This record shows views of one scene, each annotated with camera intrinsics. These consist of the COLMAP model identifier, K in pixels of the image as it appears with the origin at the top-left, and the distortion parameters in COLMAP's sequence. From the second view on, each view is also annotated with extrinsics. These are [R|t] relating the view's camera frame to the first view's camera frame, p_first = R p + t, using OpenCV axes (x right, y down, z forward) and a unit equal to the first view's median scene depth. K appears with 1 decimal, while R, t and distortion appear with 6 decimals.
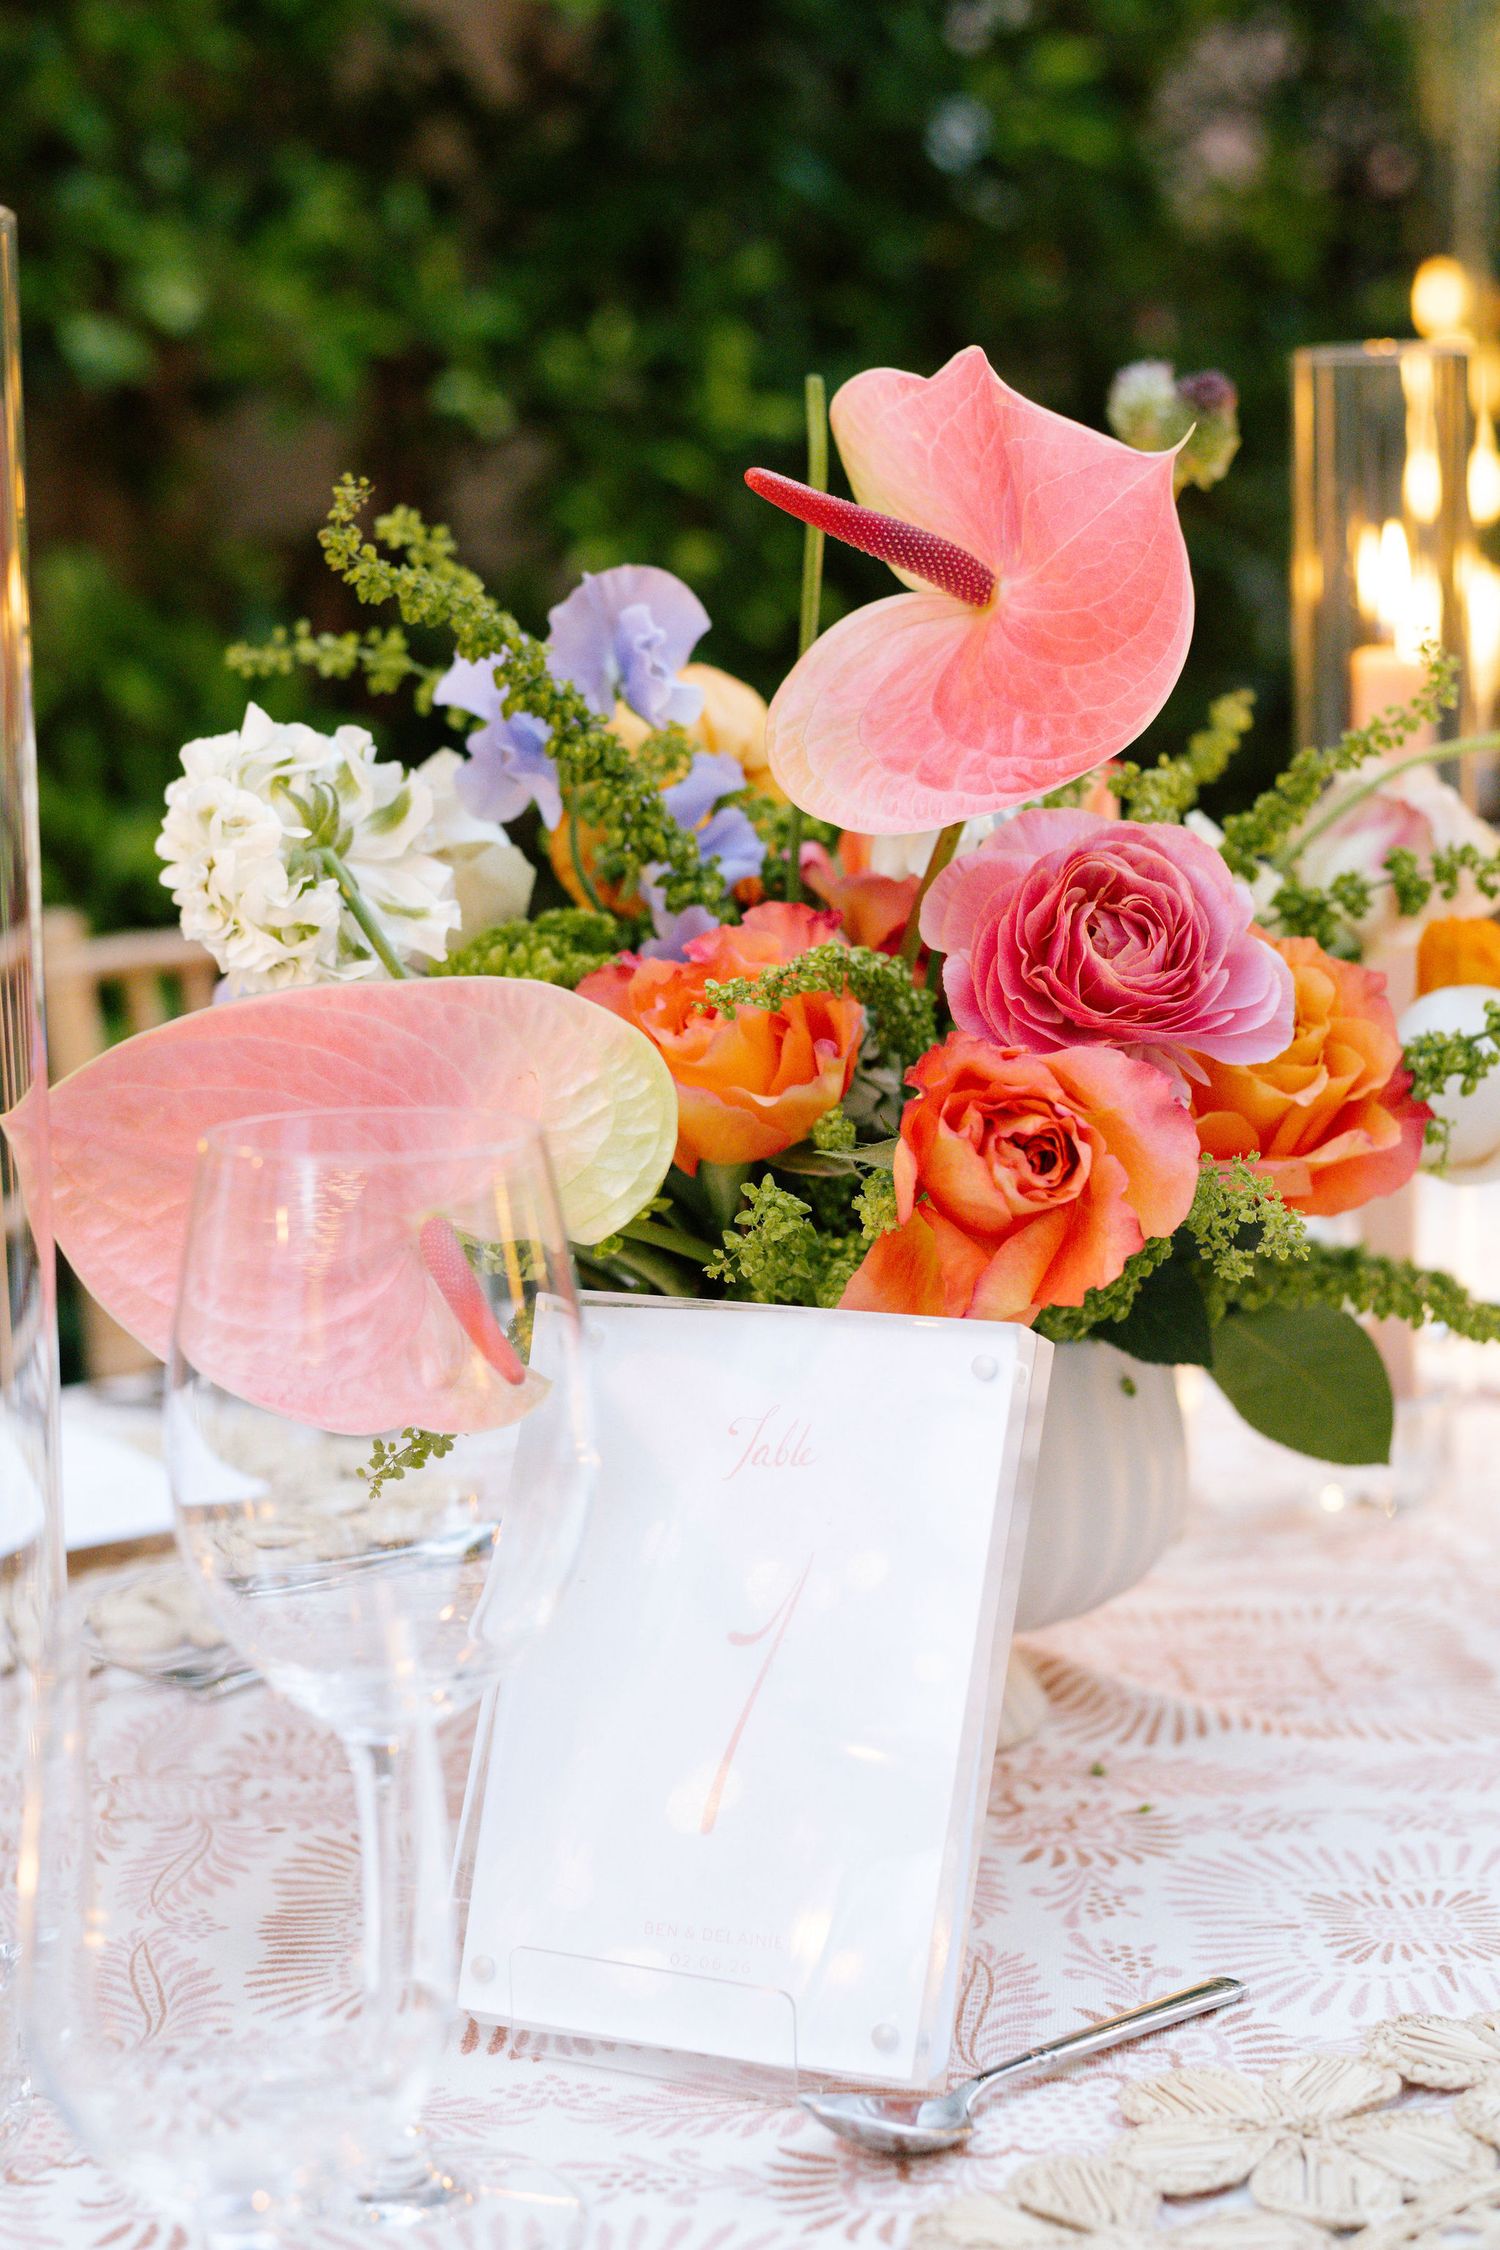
lens RADIAL K [[3770.8, 0, 759.5], [0, 3770.8, 1127.7], [0, 0, 1]] dist [-0.000651, 0.000000]
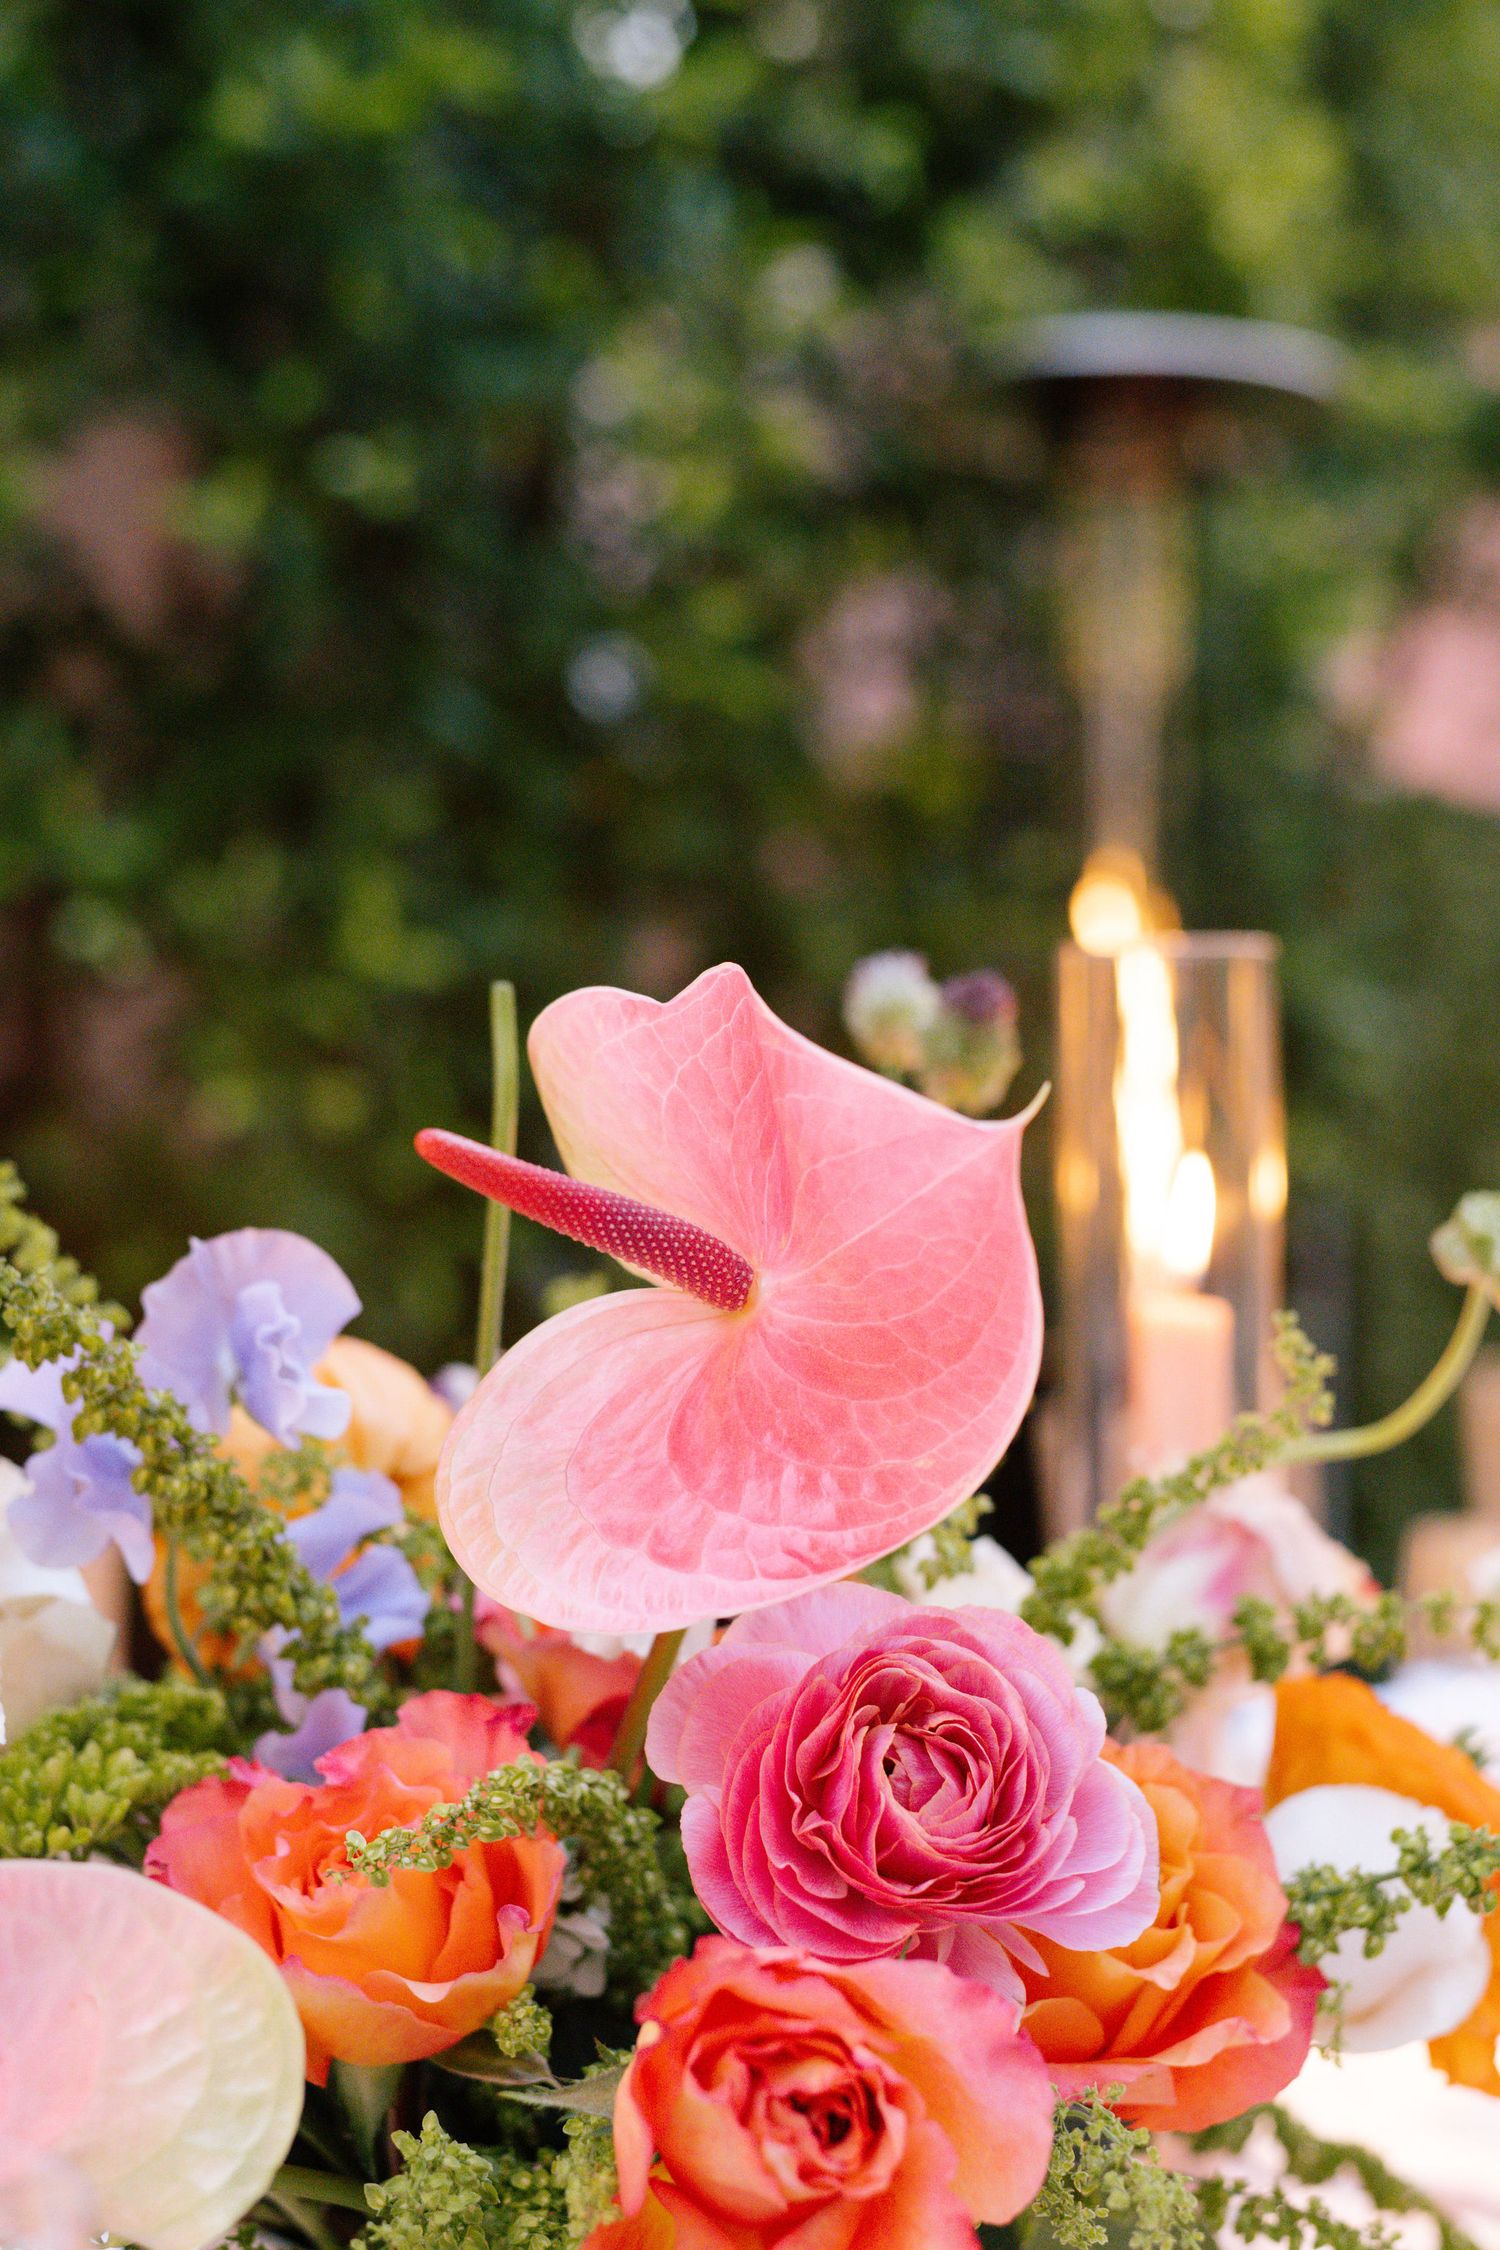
lens RADIAL K [[3614.5, 0, 745.5], [0, 3614.5, 1118.8], [0, 0, 1]] dist [0.028900, 0.000000]
pose [[0.995183, 0.015573, 0.096791, -0.007326], [-0.002225, 0.990637, -0.136505, -0.075865], [-0.098011, 0.135632, 0.985899, 0.288926]]
